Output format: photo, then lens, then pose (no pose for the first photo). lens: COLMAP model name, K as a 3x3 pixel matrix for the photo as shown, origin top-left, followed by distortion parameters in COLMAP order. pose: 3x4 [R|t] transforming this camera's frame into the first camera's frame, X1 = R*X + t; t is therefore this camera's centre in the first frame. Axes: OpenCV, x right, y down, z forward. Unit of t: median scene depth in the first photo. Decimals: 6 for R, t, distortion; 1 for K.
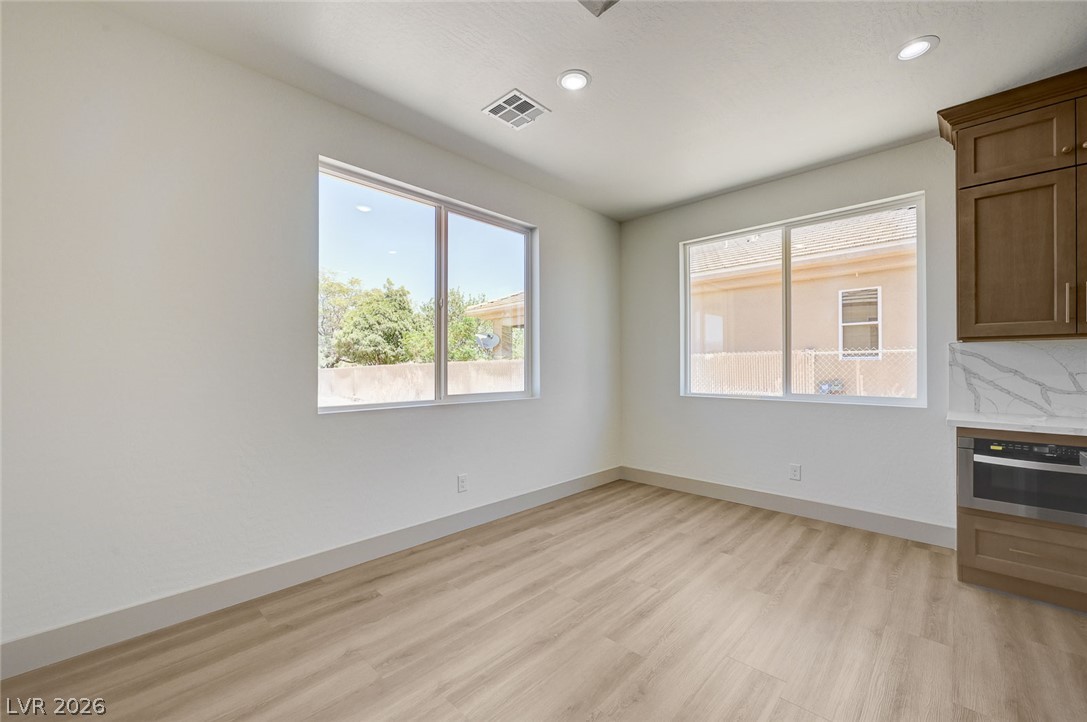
lens RADIAL K [[430.5, 0, 548.4], [0, 430.5, 362.8], [0, 0, 1]] dist [-0.004071, 0.000681]
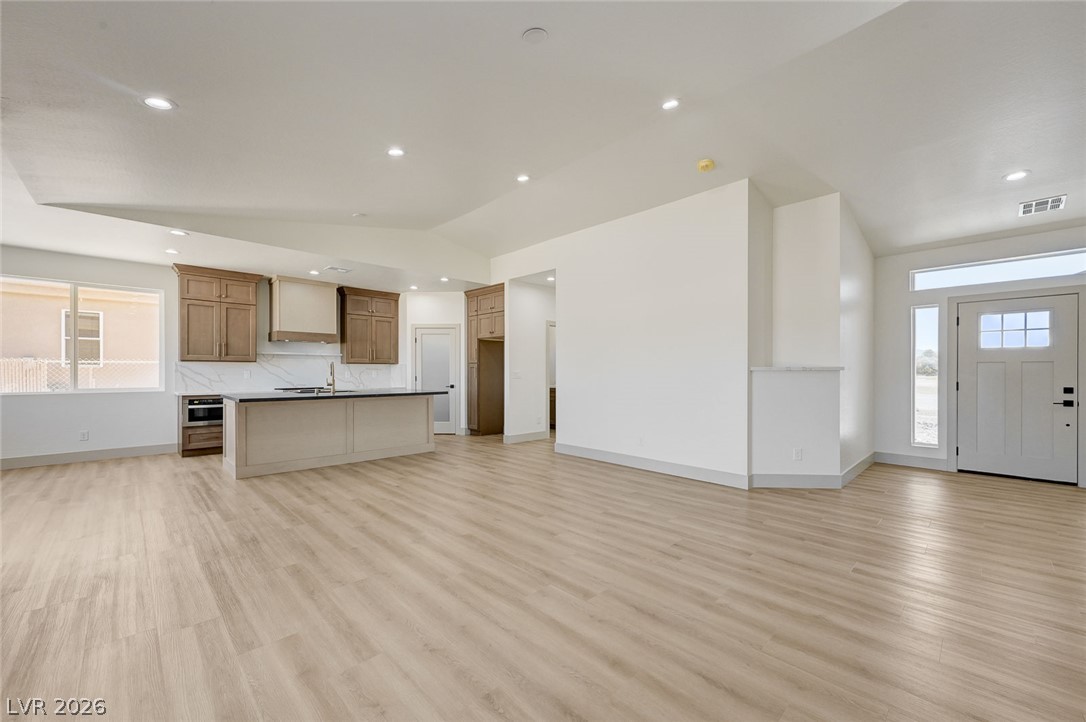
lens RADIAL K [[430.1, 0, 554.2], [0, 430.1, 374.1], [0, 0, 1]] dist [-0.004071, 0.000681]
pose [[0.025317, -0.001475, 0.999678, -0.503124], [-0.007209, 0.999973, 0.001658, 0.000232], [-0.999653, -0.007249, 0.025306, -0.416234]]
